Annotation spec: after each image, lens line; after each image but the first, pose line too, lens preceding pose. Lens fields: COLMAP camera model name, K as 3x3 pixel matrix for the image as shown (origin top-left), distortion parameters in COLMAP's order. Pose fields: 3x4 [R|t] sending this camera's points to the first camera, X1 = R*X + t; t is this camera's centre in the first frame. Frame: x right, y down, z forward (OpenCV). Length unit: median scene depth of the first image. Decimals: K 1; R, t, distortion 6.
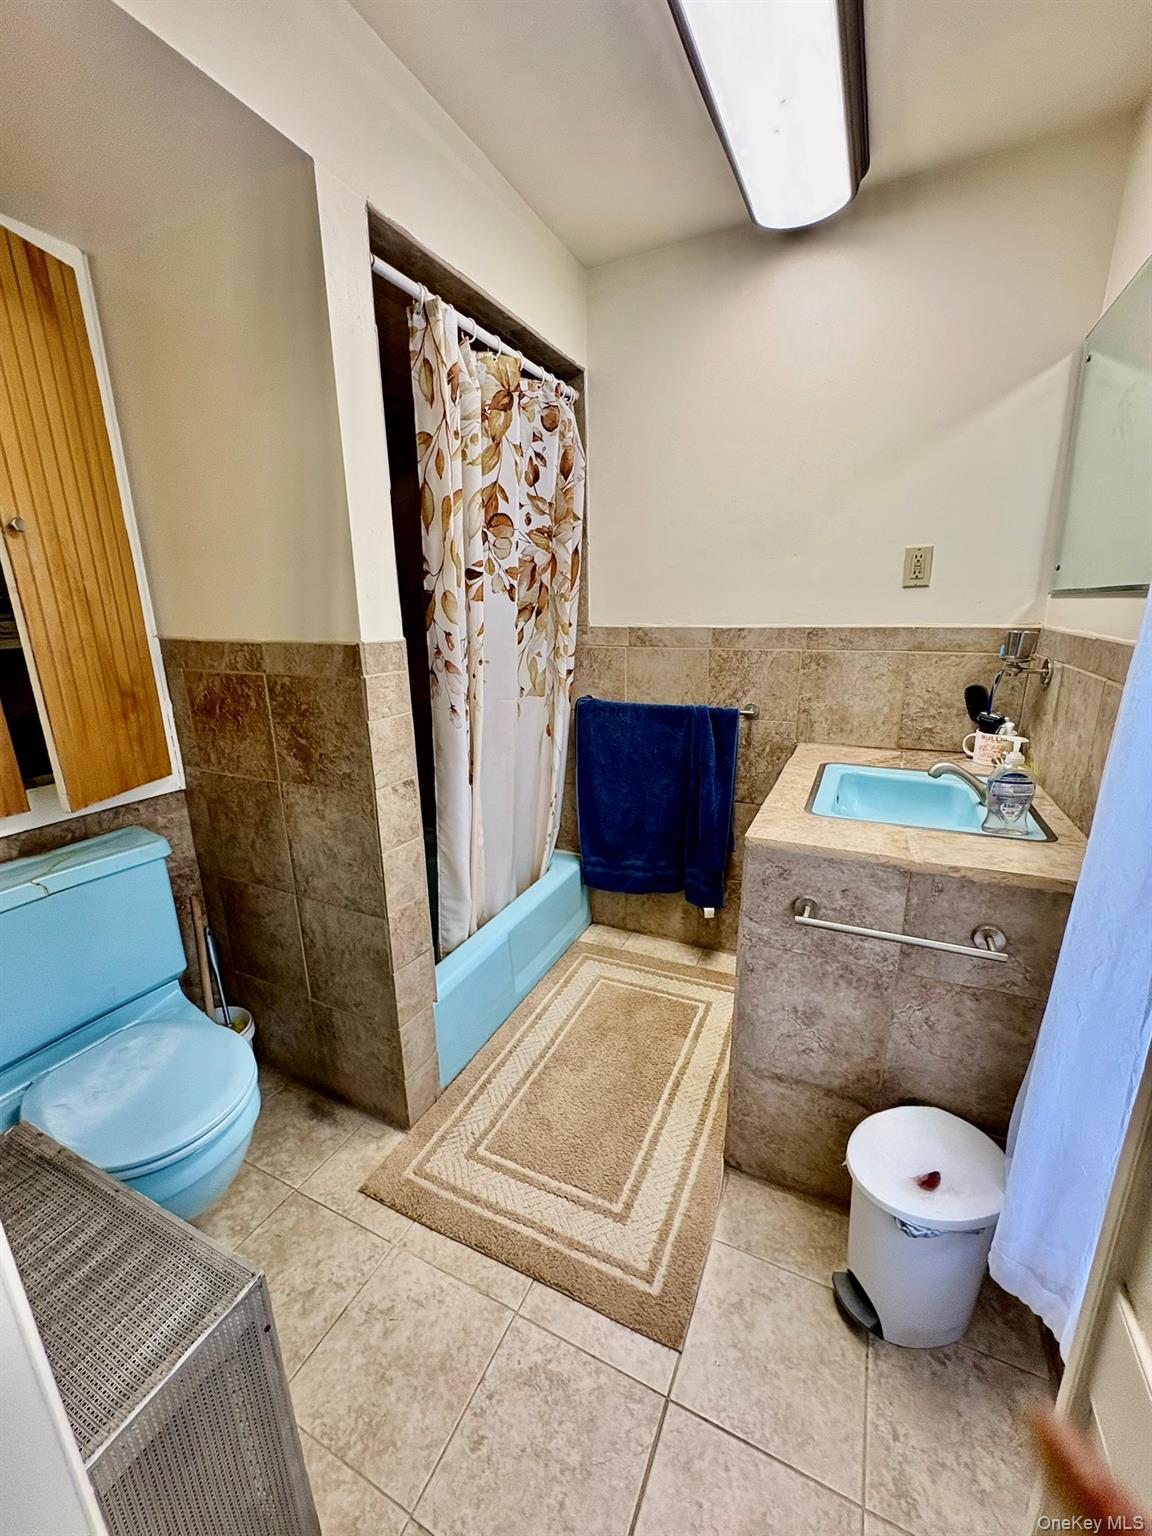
lens RADIAL K [[615.8, 0, 579.2], [0, 615.8, 770.7], [0, 0, 1]] dist [0.001565, 0.000552]
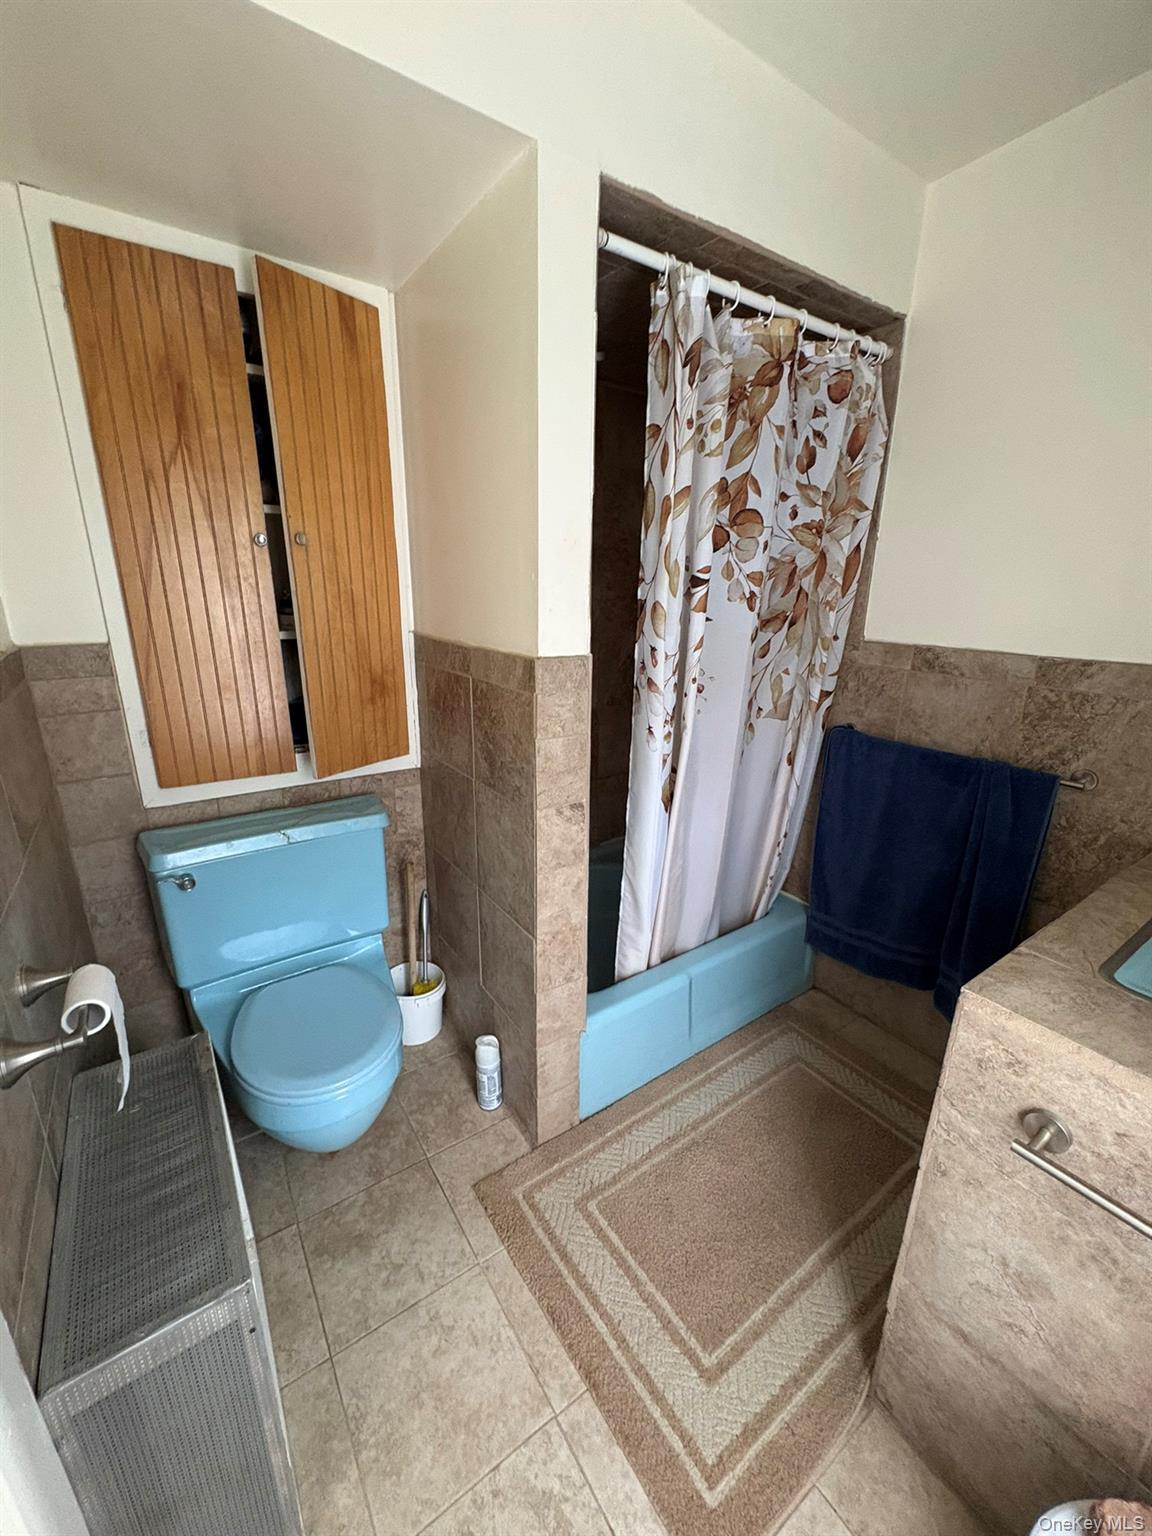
lens RADIAL K [[615.8, 0, 575.2], [0, 615.8, 771.3], [0, 0, 1]] dist [0.001565, 0.000552]
pose [[0.867568, 0.168681, -0.467838, 0.145742], [-0.155323, 0.985567, 0.067316, -0.091260], [0.472441, 0.014265, 0.881247, 0.157869]]
